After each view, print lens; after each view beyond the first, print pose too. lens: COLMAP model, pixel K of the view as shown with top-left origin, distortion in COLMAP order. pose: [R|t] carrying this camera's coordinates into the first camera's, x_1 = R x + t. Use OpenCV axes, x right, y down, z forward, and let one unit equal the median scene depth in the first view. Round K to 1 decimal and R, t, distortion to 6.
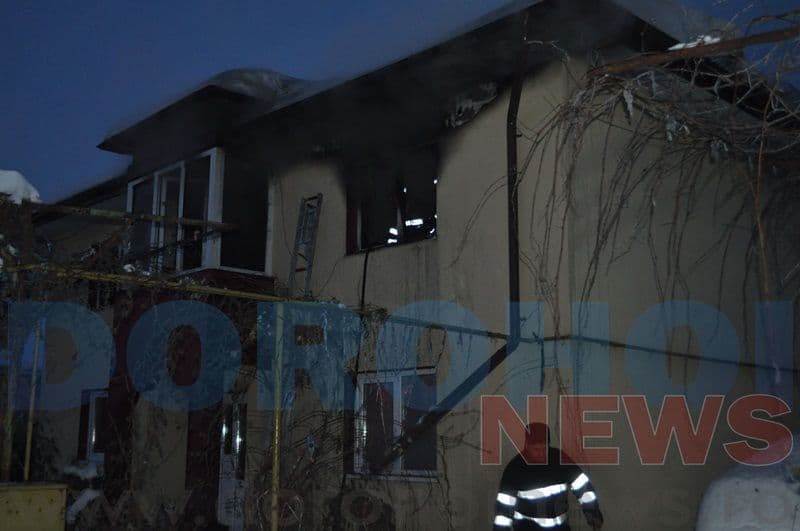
lens RADIAL K [[946.0, 0, 400.0], [0, 946.0, 265.5], [0, 0, 1]] dist [-0.016846, 0.009878]
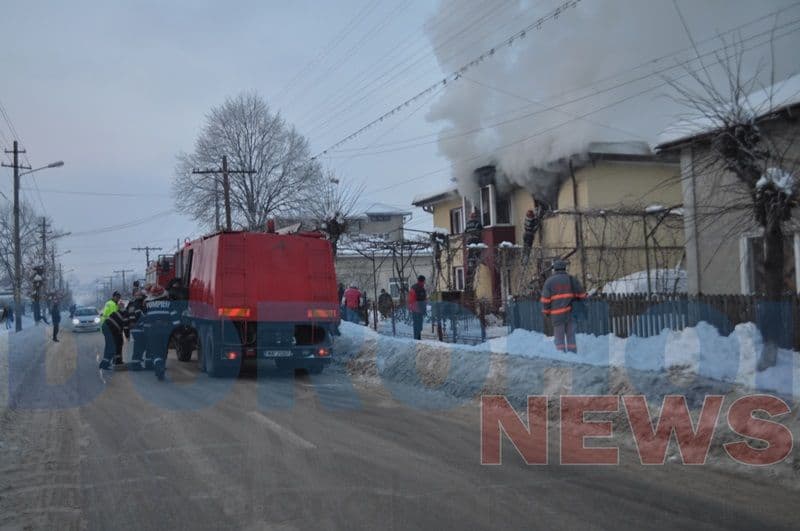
lens RADIAL K [[813.1, 0, 400.0], [0, 813.1, 265.5], [0, 0, 1]] dist [0.005946, -0.007988]
pose [[0.932919, -0.063475, -0.354448, 0.526051], [0.119656, 0.983052, 0.138893, -0.325229], [0.339624, -0.171988, 0.924703, -1.847444]]
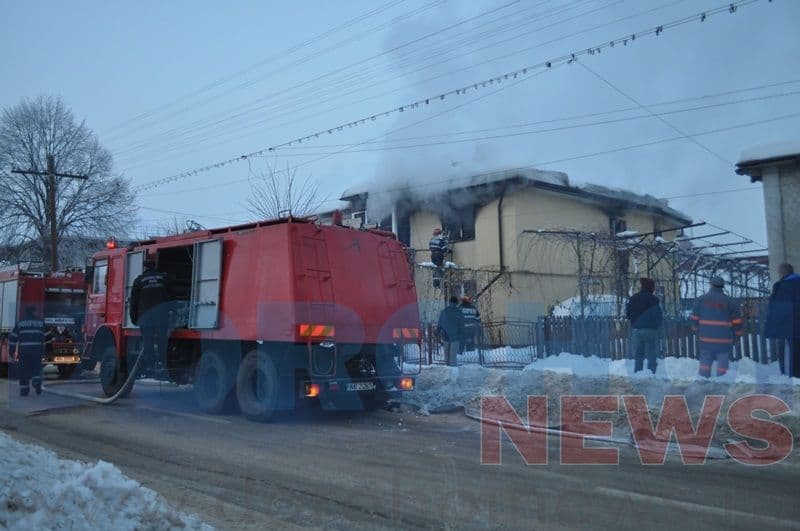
lens RADIAL K [[697.7, 0, 400.0], [0, 697.7, 265.5], [0, 0, 1]] dist [-0.011511, -0.005890]
pose [[0.998342, -0.036675, 0.044371, -0.345849], [0.030956, 0.991881, 0.123347, -0.256345], [-0.048535, -0.121769, 0.991371, -1.436595]]
